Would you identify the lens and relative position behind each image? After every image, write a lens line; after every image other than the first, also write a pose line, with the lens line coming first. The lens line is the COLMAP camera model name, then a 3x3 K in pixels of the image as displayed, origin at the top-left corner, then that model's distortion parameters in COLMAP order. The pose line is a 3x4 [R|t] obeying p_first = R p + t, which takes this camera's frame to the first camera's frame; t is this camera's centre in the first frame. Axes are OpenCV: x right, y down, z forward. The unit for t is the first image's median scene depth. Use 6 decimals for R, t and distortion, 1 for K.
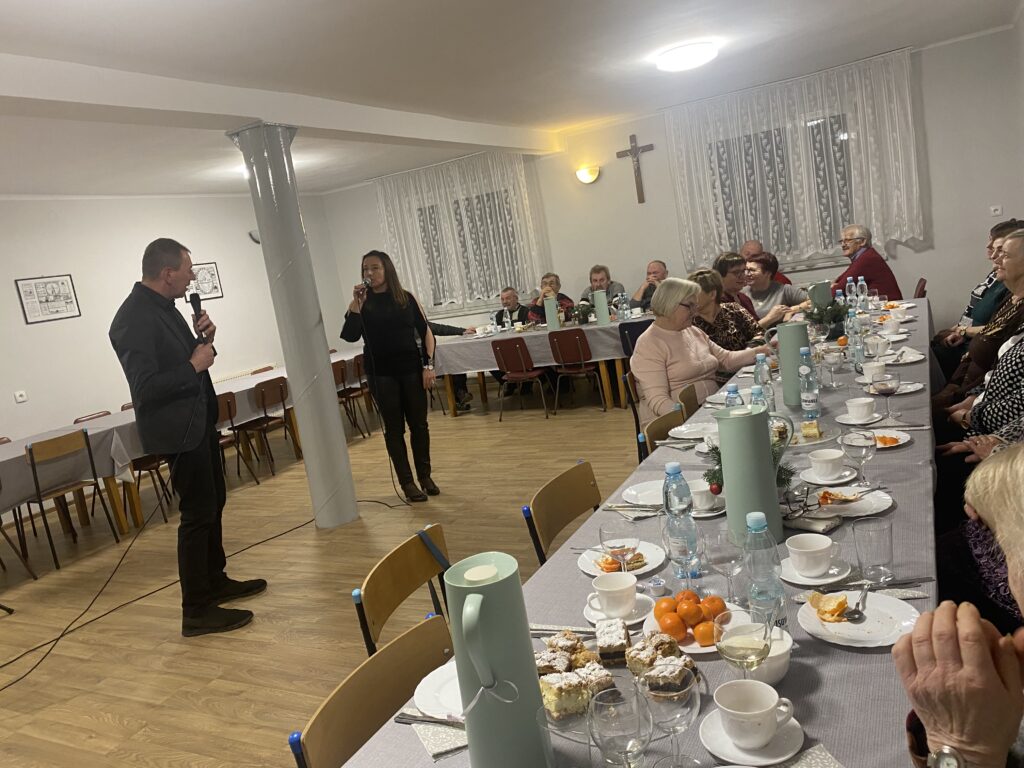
lens RADIAL K [[770.4, 0, 499.9], [0, 770.4, 378.9], [0, 0, 1]] dist [0.068188, -0.128174]
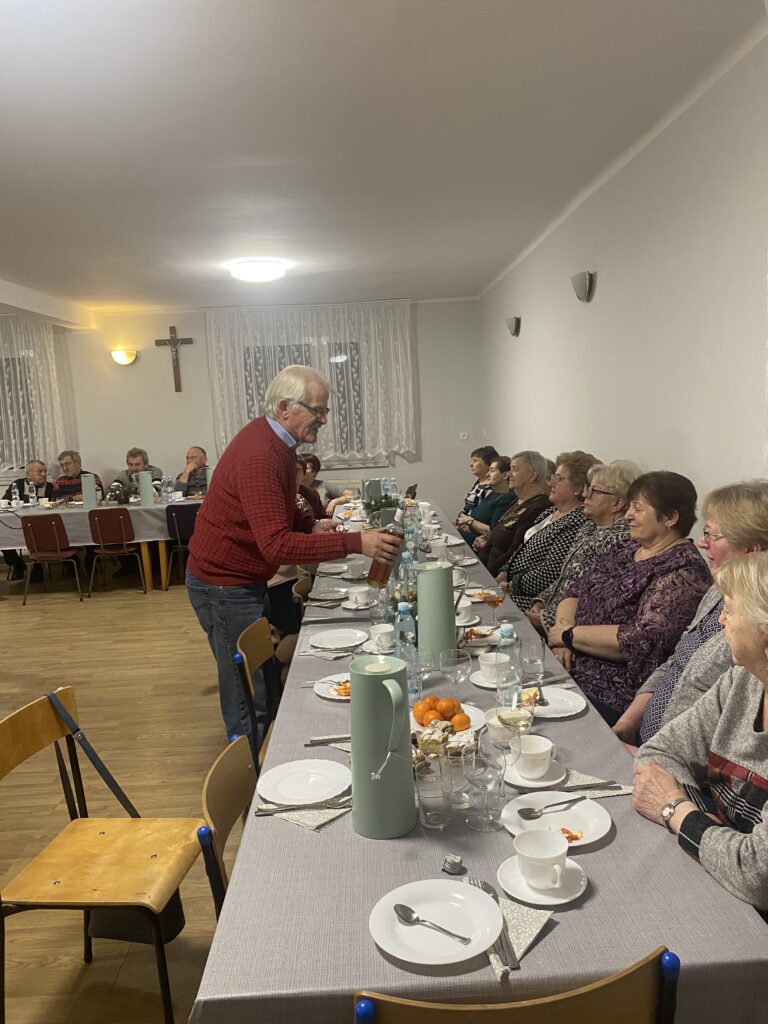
lens RADIAL K [[767.8, 0, 389.4], [0, 767.8, 507.8], [0, 0, 1]] dist [0.185222, -0.518140]
pose [[0.859367, 0.057215, 0.508148, -0.106303], [-0.014847, 0.996094, -0.087048, 0.014614], [-0.511144, 0.067262, 0.856859, -0.024108]]
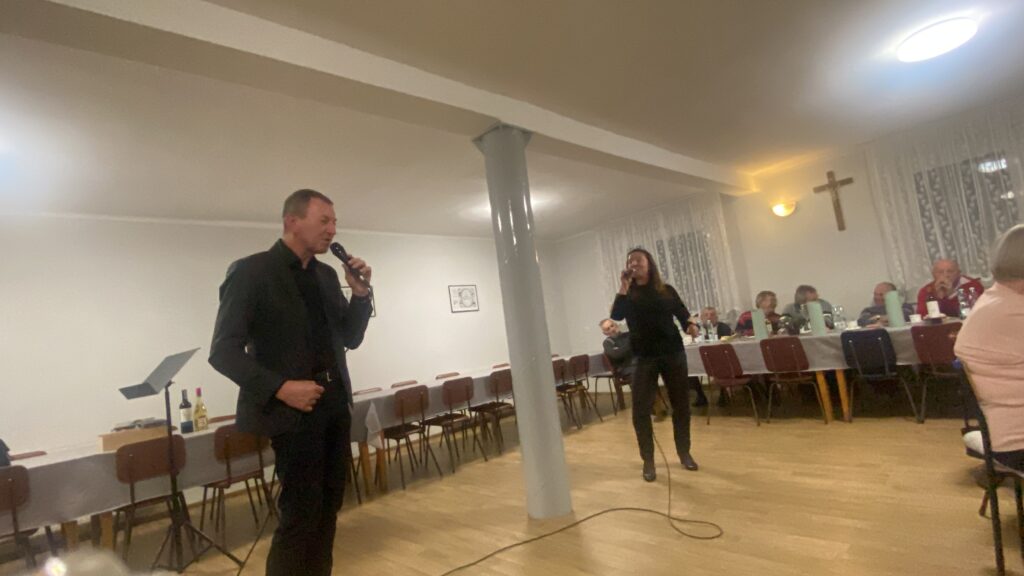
lens RADIAL K [[505.0, 0, 503.0], [0, 505.0, 289.4], [0, 0, 1]] dist [0.021349, -0.030994]
pose [[0.947683, 0.005616, -0.319164, -0.045673], [-0.069804, 0.979292, -0.190037, 0.025522], [0.311488, 0.202374, 0.928450, 0.238931]]
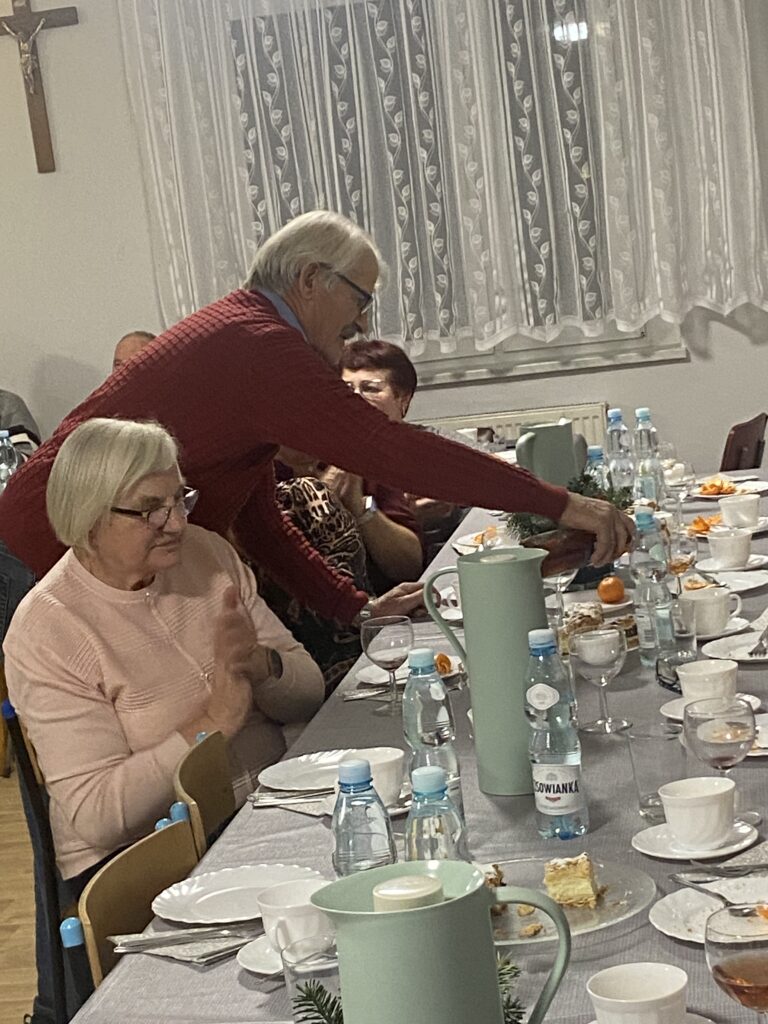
lens RADIAL K [[2166.5, 0, 385.3], [0, 2166.5, 512.7], [0, 0, 1]] dist [0.191860, -0.447811]
pose [[0.943840, 0.007091, 0.330327, 0.004972], [0.014896, 0.997840, -0.063981, -0.012233], [-0.330067, 0.065308, 0.941696, 0.046824]]
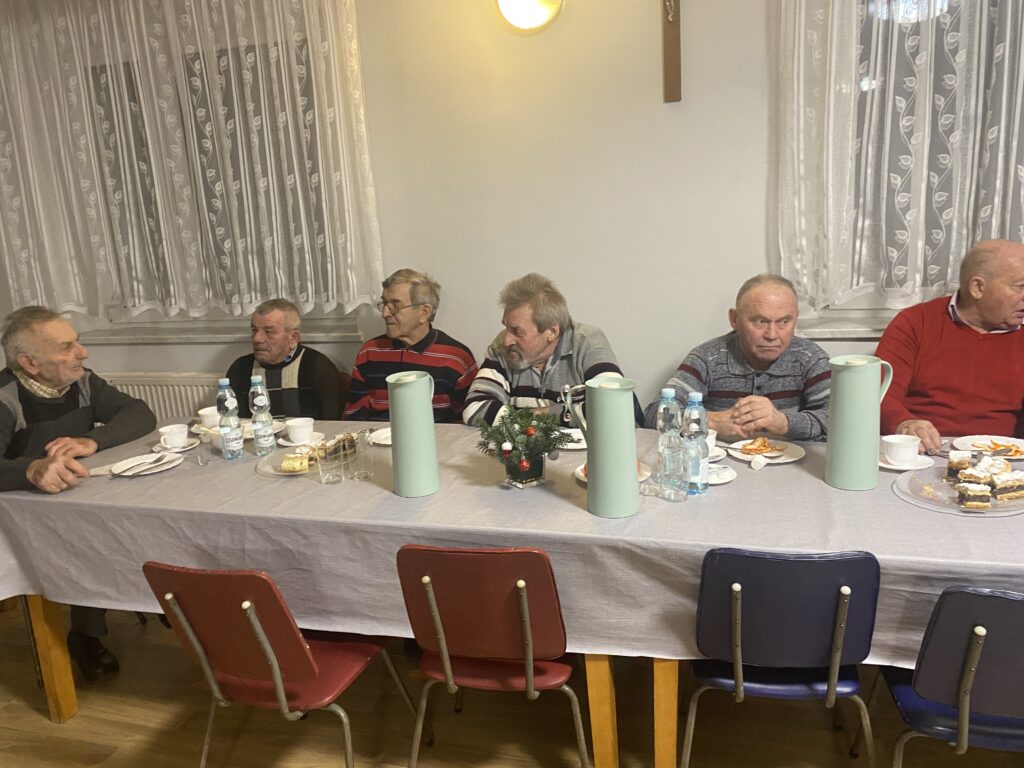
lens RADIAL K [[777.9, 0, 506.0], [0, 777.9, 377.6], [0, 0, 1]] dist [0.022077, -0.005448]
pose [[0.974440, 0.059628, 0.216589, 0.039835], [-0.069122, 0.996940, 0.036518, -0.120631], [-0.213748, -0.050556, 0.975580, 0.743452]]
